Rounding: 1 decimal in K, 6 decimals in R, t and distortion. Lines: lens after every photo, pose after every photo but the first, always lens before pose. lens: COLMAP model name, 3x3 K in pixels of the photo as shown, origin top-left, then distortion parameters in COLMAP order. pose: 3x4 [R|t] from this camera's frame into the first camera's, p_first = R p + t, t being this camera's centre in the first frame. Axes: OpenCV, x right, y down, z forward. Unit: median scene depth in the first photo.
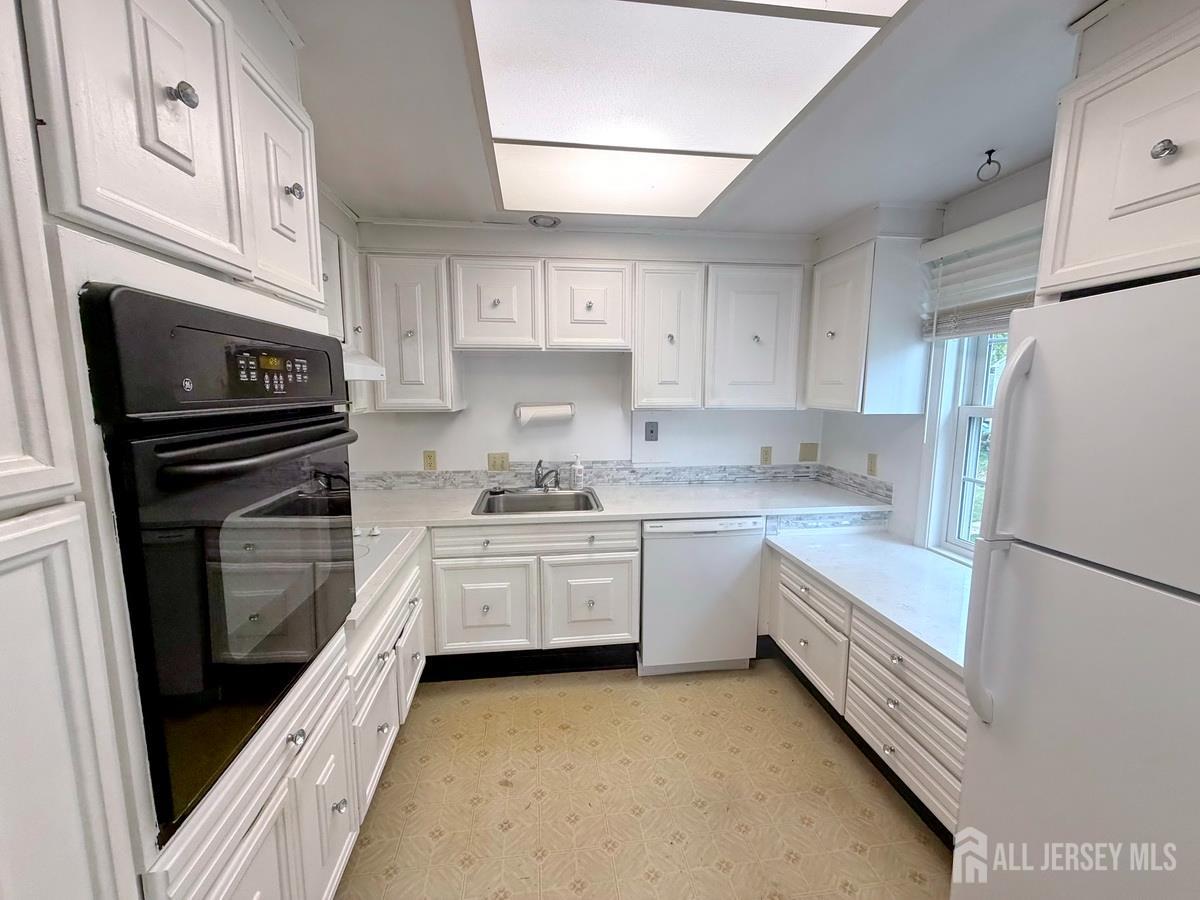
lens RADIAL K [[477.9, 0, 592.2], [0, 477.9, 449.2], [0, 0, 1]] dist [-0.001146, 0.000431]
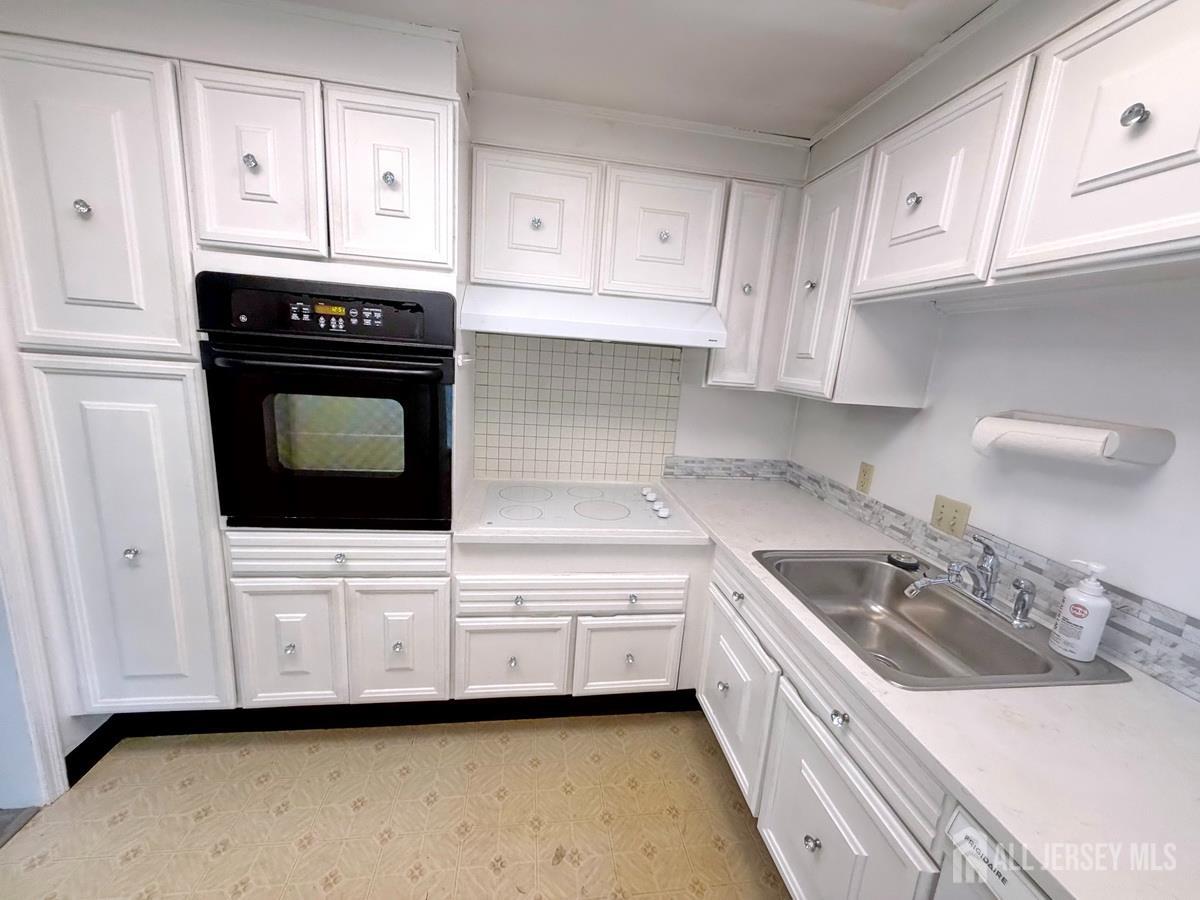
lens RADIAL K [[477.9, 0, 597.3], [0, 477.9, 449.7], [0, 0, 1]] dist [-0.001146, 0.000431]
pose [[0.022887, 0.203128, -0.978885, 0.321367], [-0.198926, 0.960487, 0.194660, -0.075209], [0.979747, 0.190270, 0.062390, 0.627699]]
